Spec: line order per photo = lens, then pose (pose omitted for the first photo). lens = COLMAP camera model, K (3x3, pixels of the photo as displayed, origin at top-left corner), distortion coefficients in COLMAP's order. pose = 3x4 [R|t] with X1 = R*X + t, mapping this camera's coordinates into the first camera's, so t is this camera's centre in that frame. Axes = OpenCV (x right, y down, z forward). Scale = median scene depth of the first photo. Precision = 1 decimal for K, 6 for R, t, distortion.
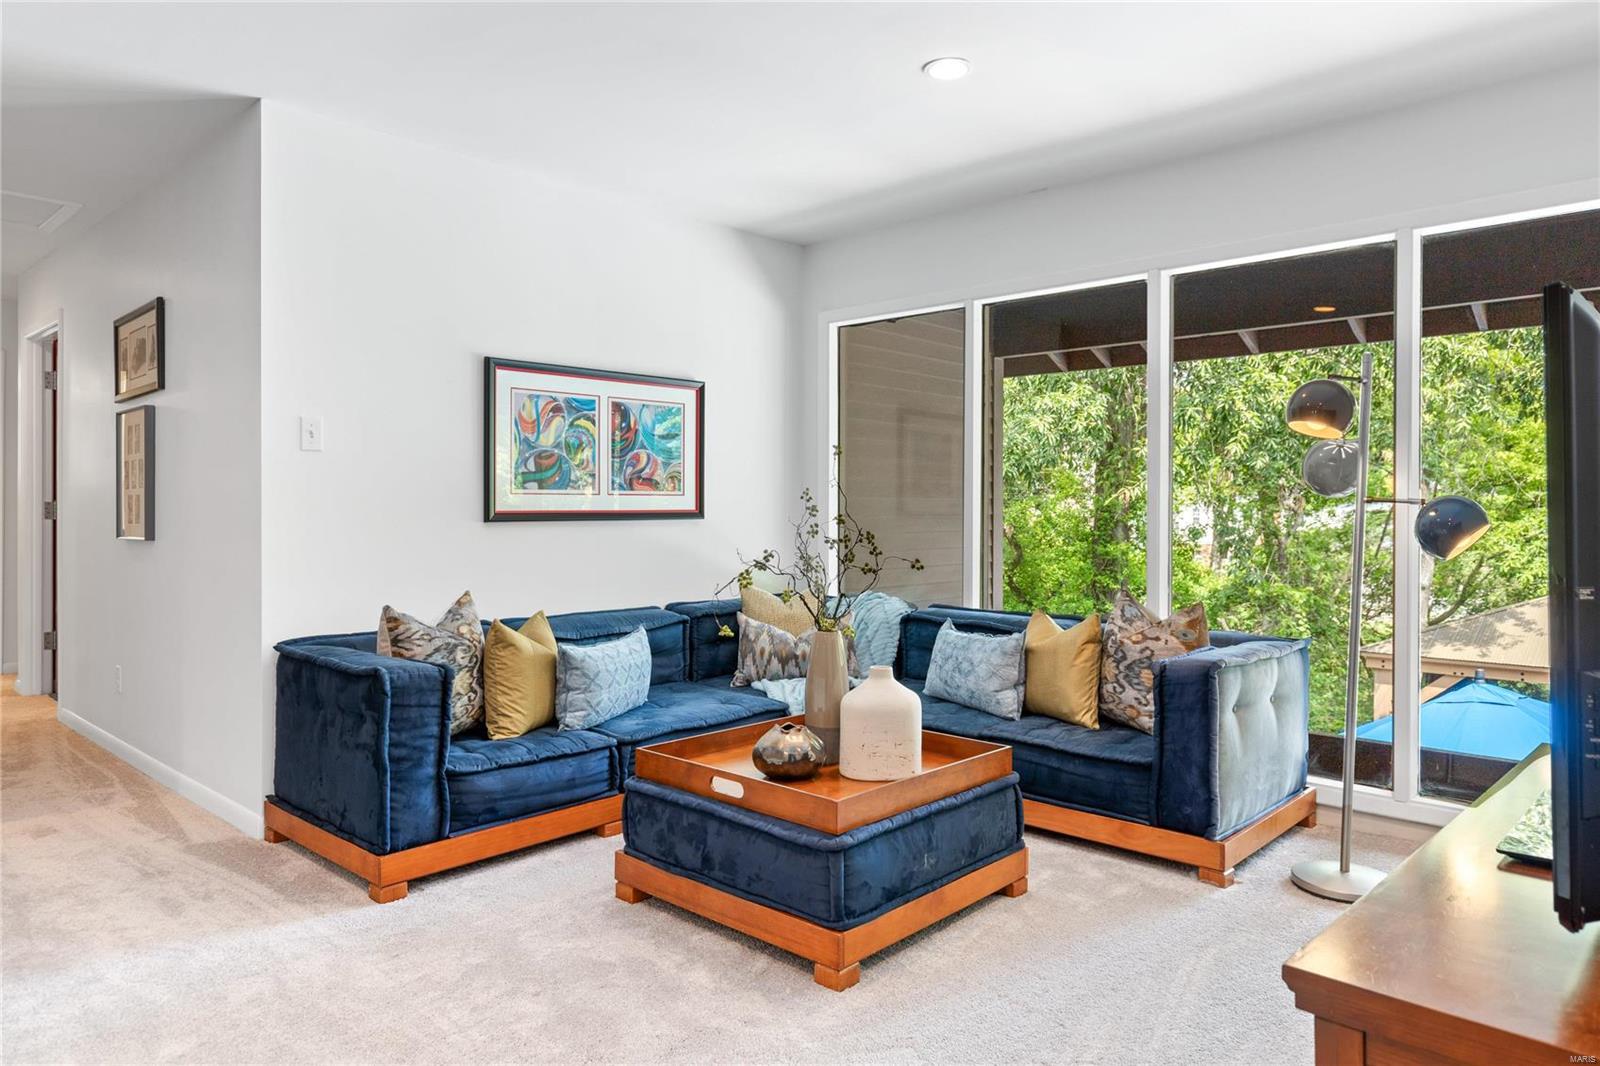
lens RADIAL K [[1043.8, 0, 803.2], [0, 1043.8, 513.6], [0, 0, 1]] dist [0.008252, -0.004874]
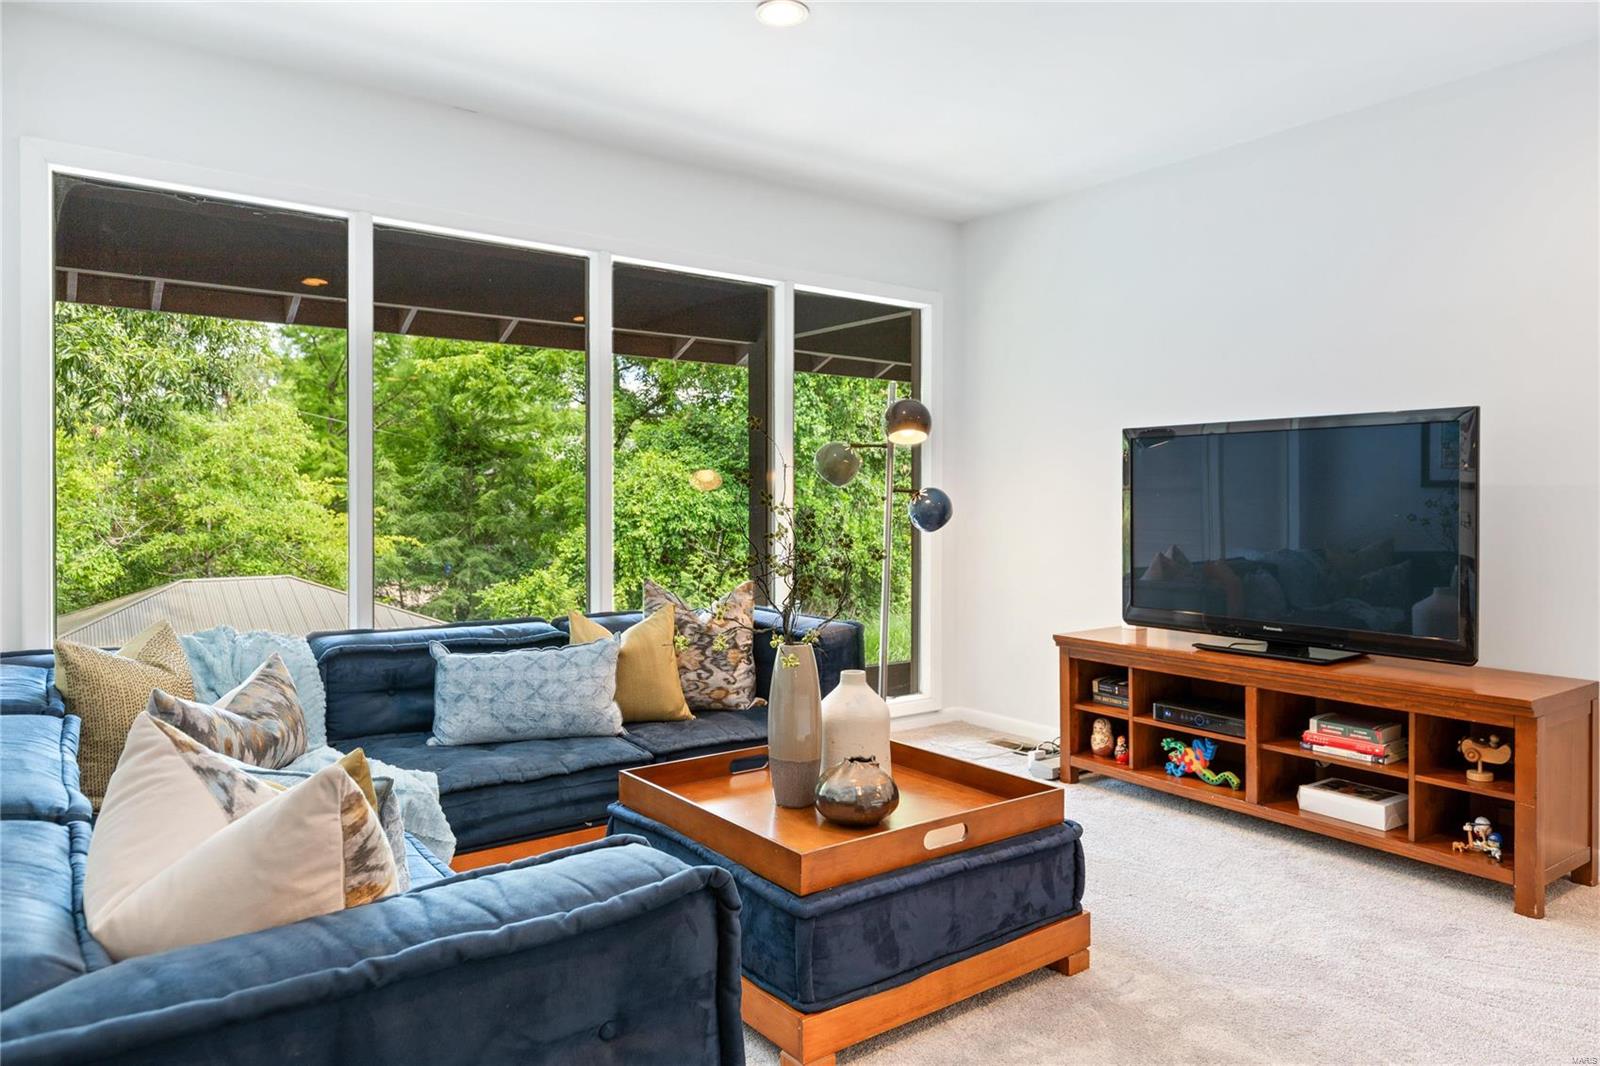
lens RADIAL K [[1043.8, 0, 803.2], [0, 1043.8, 513.6], [0, 0, 1]] dist [0.008252, -0.004874]
pose [[0.185955, -0.019488, 0.982365, -0.684148], [0.000508, 0.999805, 0.019738, -0.009671], [-0.982558, -0.003172, 0.185929, 0.719727]]
